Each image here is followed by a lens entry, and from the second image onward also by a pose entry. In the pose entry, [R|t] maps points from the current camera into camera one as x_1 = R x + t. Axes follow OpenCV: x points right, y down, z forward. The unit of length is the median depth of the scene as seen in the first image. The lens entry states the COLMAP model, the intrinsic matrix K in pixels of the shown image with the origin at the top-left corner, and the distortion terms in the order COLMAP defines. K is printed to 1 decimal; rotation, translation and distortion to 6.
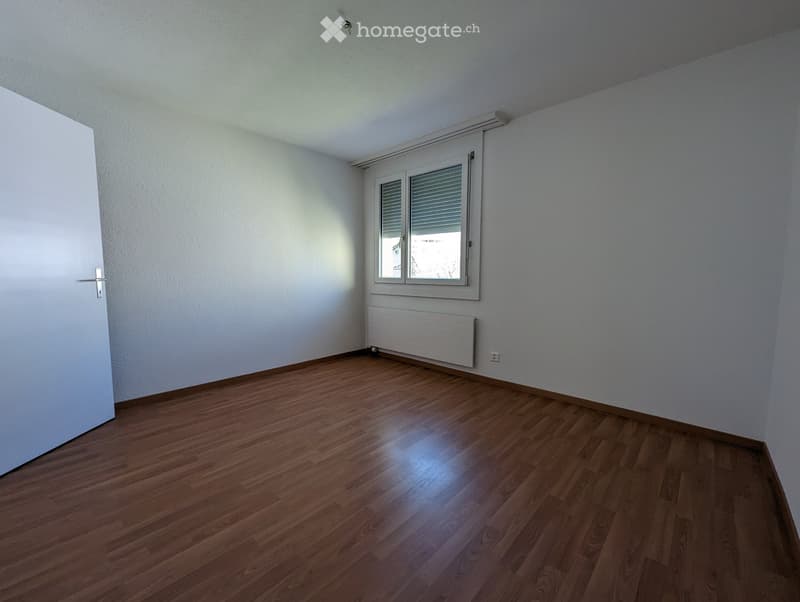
lens RADIAL K [[334.0, 0, 400.0], [0, 334.0, 301.0], [0, 0, 1]] dist [-0.000627, 0.000214]
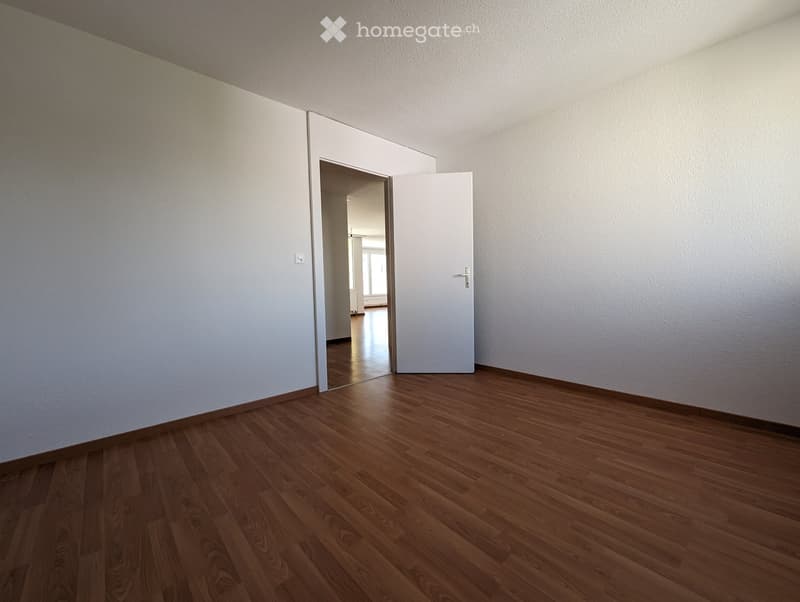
lens RADIAL K [[334.0, 0, 400.0], [0, 334.0, 301.0], [0, 0, 1]] dist [-0.000627, 0.000214]
pose [[-0.098574, 0.052561, -0.993741, 0.506225], [-0.062400, 0.996313, 0.058887, -0.012738], [0.993171, 0.067814, -0.094931, 0.749658]]
